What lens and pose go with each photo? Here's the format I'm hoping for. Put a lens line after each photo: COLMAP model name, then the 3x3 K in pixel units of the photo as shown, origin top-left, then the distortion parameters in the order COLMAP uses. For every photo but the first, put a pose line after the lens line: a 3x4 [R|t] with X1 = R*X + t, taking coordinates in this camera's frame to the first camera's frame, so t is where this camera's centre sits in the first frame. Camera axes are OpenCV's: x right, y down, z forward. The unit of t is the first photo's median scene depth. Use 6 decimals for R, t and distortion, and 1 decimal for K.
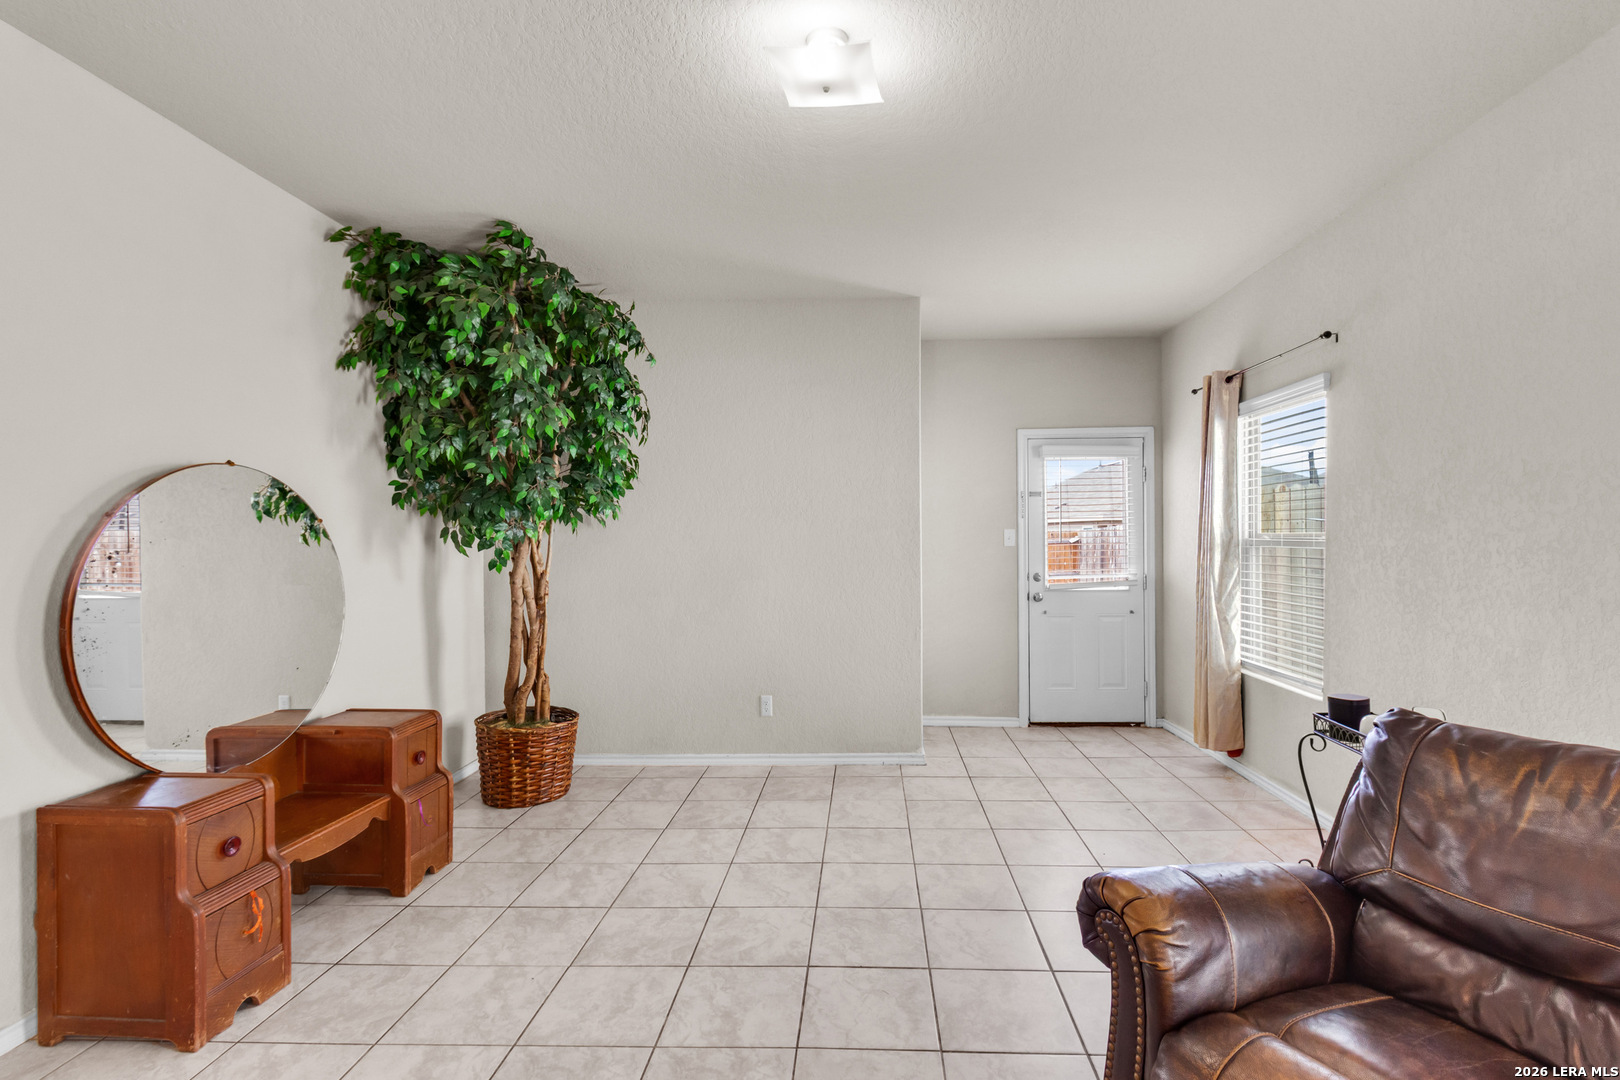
lens RADIAL K [[759.8, 0, 838.3], [0, 759.8, 529.0], [0, 0, 1]] dist [-0.000833, -0.000154]
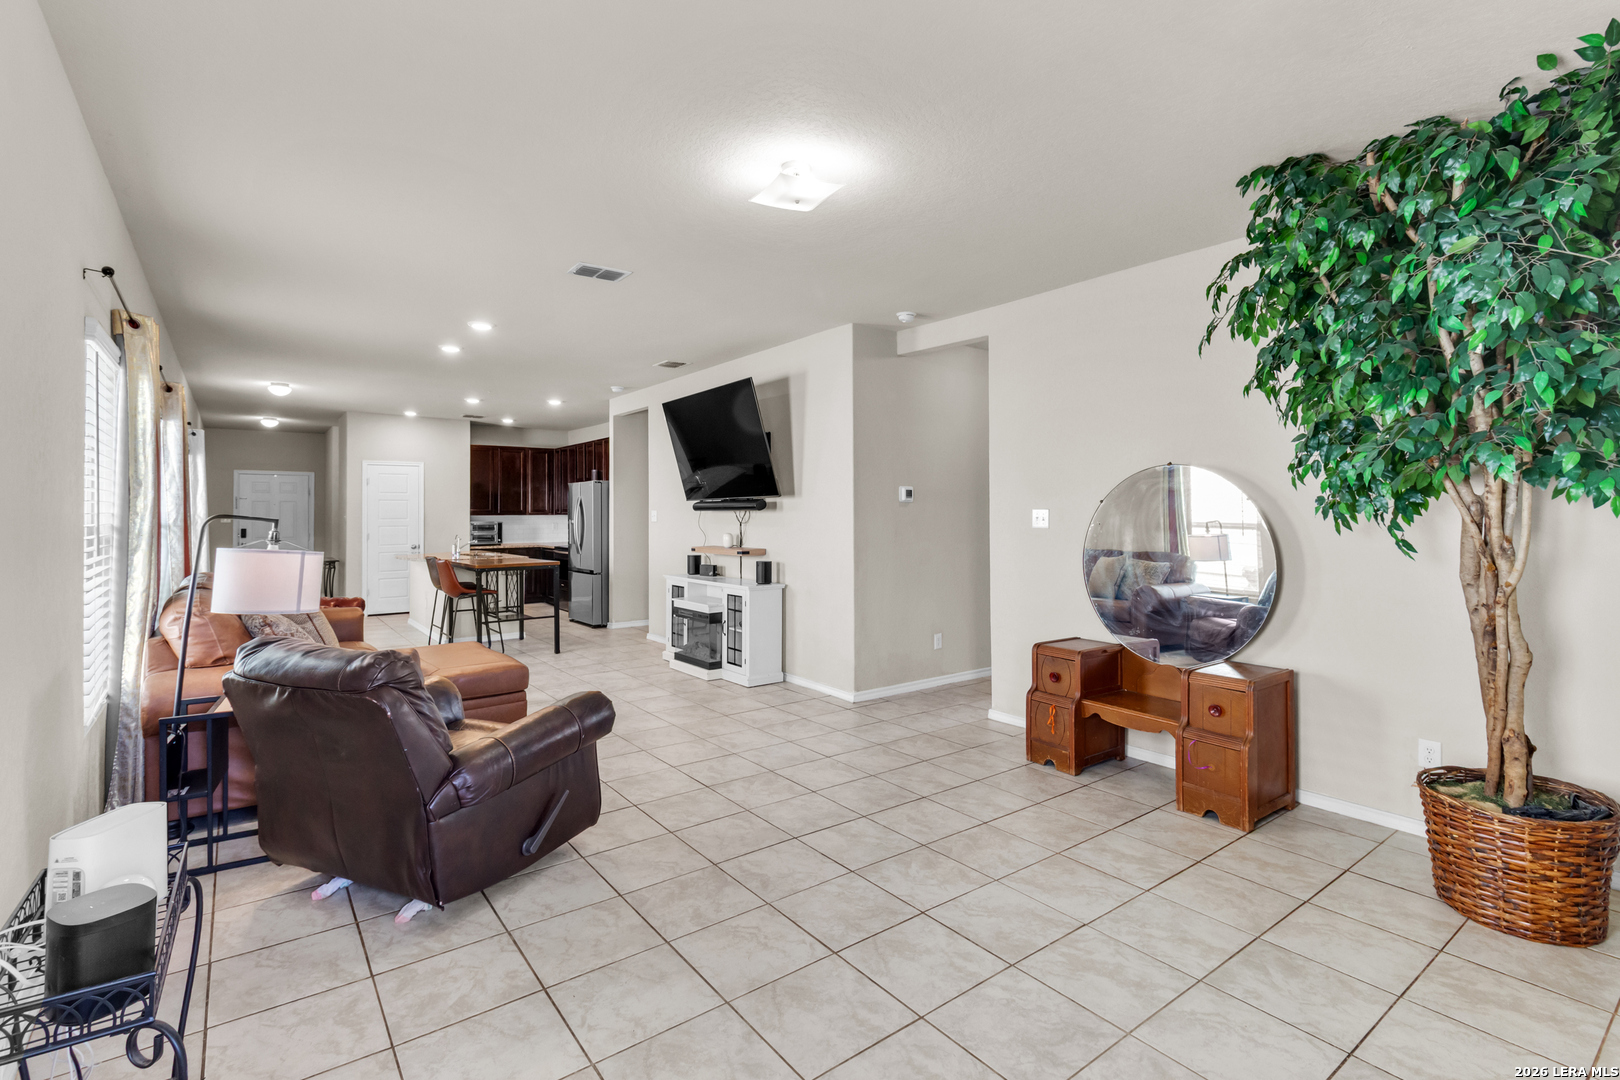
lens RADIAL K [[759.8, 0, 838.3], [0, 759.8, 529.0], [0, 0, 1]] dist [-0.000833, -0.000154]
pose [[-0.762339, 0.020622, -0.646849, 0.437933], [0.011475, 0.999766, 0.018349, 0.005303], [0.647076, 0.006565, -0.762397, 1.115367]]
